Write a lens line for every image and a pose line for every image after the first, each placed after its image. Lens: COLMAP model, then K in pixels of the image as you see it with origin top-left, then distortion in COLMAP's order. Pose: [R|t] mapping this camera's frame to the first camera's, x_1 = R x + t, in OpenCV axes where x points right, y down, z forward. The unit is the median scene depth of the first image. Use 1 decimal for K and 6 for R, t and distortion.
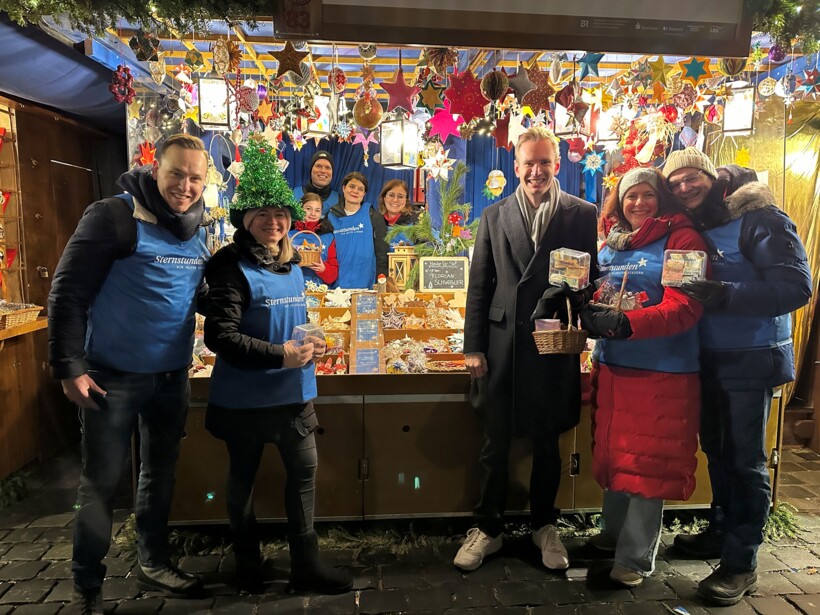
lens RADIAL K [[576.2, 0, 410.0], [0, 576.2, 307.5], [0, 0, 1]] dist [0.035918, -0.049970]
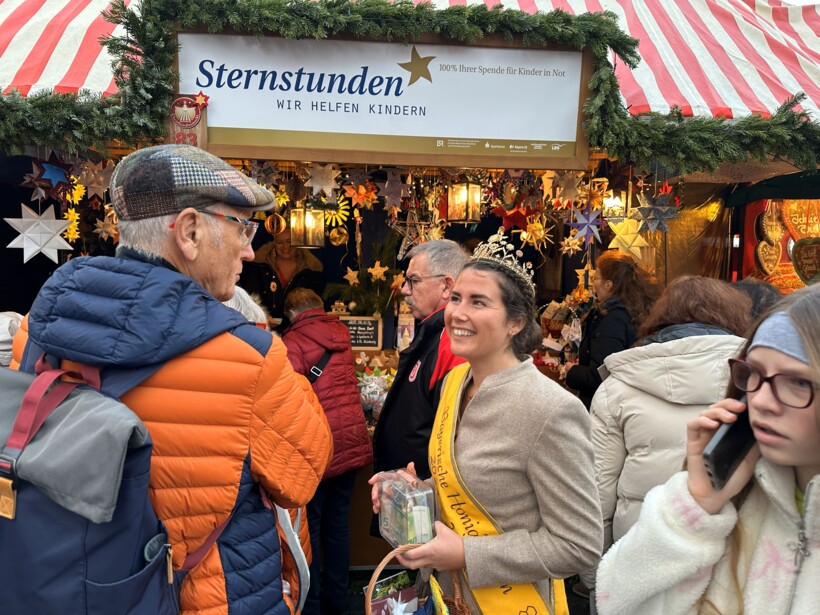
lens RADIAL K [[576.2, 0, 410.0], [0, 576.2, 307.5], [0, 0, 1]] dist [0.035918, -0.049970]
pose [[0.999972, 0.007437, -0.000648, 0.191013], [-0.007459, 0.998897, -0.046354, -0.084422], [0.000302, 0.046358, 0.998925, -0.104559]]
